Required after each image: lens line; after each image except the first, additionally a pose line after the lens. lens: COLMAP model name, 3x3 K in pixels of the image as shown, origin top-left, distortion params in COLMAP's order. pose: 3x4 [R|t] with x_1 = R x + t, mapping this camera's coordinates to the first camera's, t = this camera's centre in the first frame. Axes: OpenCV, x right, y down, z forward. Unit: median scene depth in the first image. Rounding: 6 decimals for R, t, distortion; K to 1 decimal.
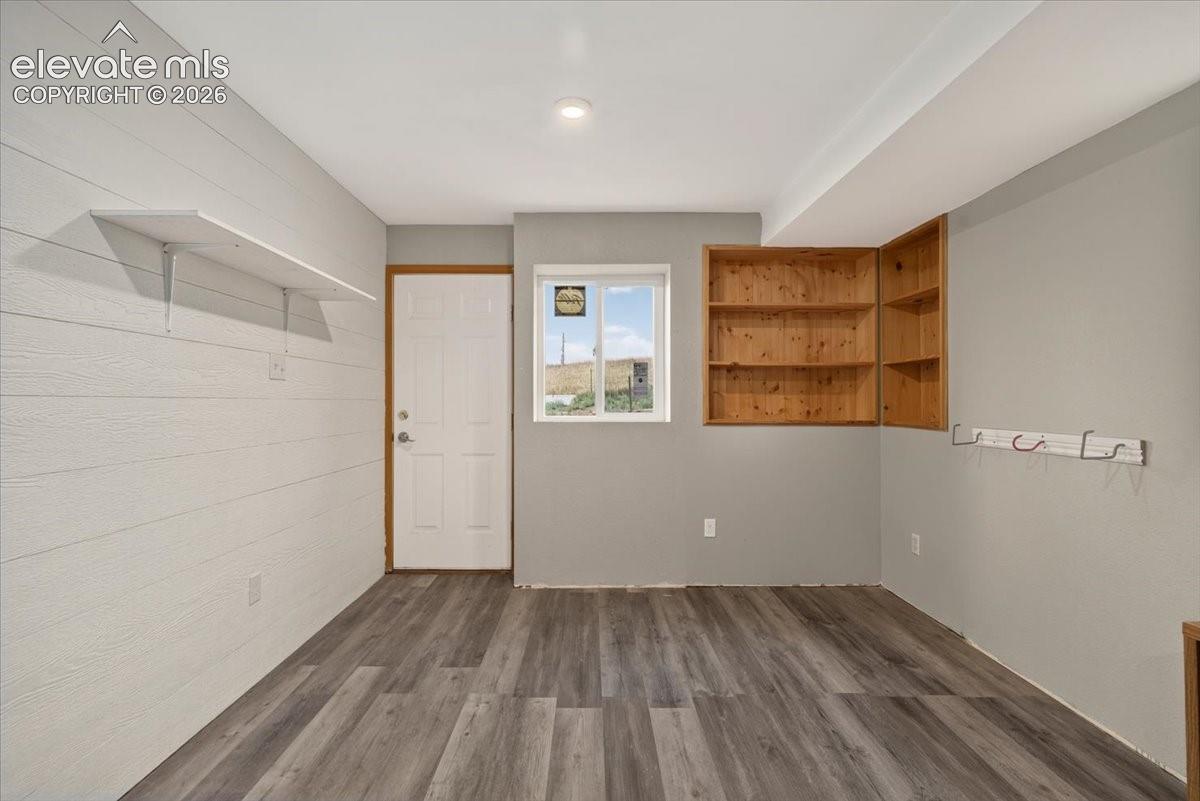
lens RADIAL K [[504.4, 0, 597.7], [0, 504.4, 398.5], [0, 0, 1]] dist [-0.000066, 0.000014]
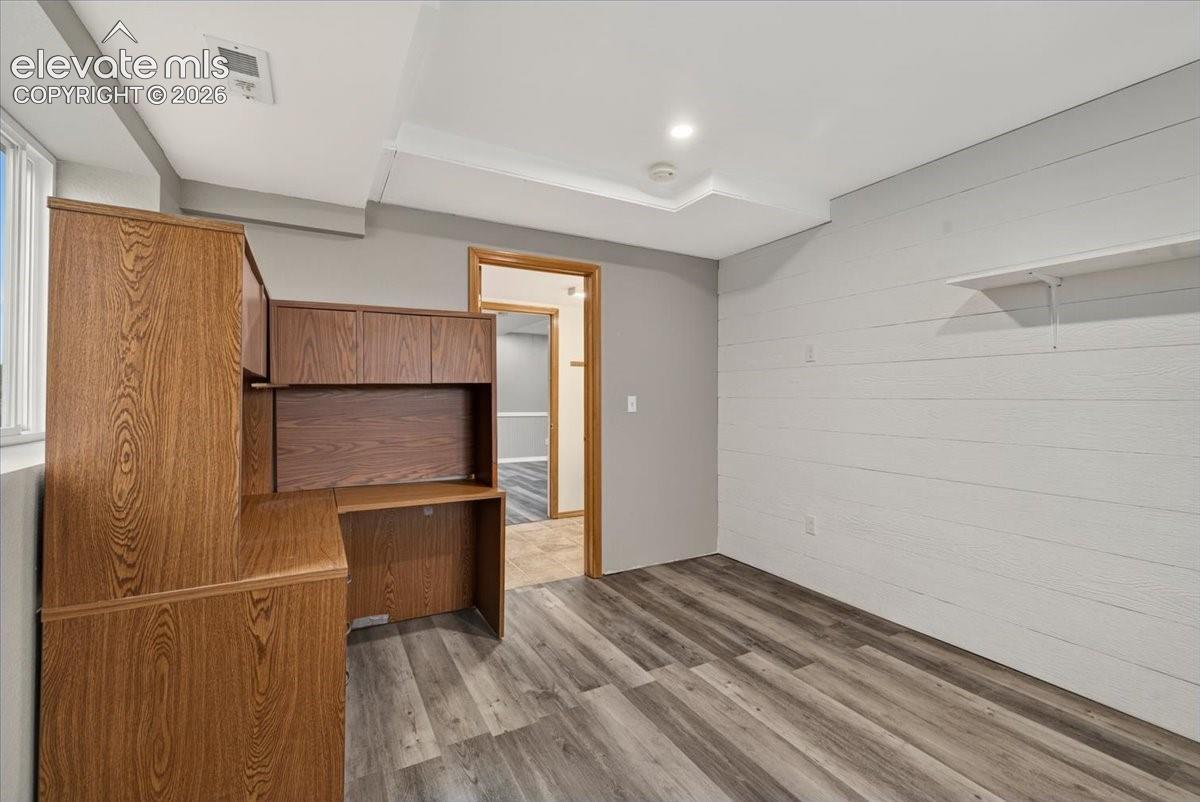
lens RADIAL K [[504.4, 0, 598.4], [0, 504.4, 397.0], [0, 0, 1]] dist [-0.000066, 0.000014]
pose [[-0.873771, -0.003908, -0.486321, 0.806603], [-0.000730, 0.999977, -0.006722, 0.000590], [0.486337, -0.005518, -0.873754, 1.626013]]
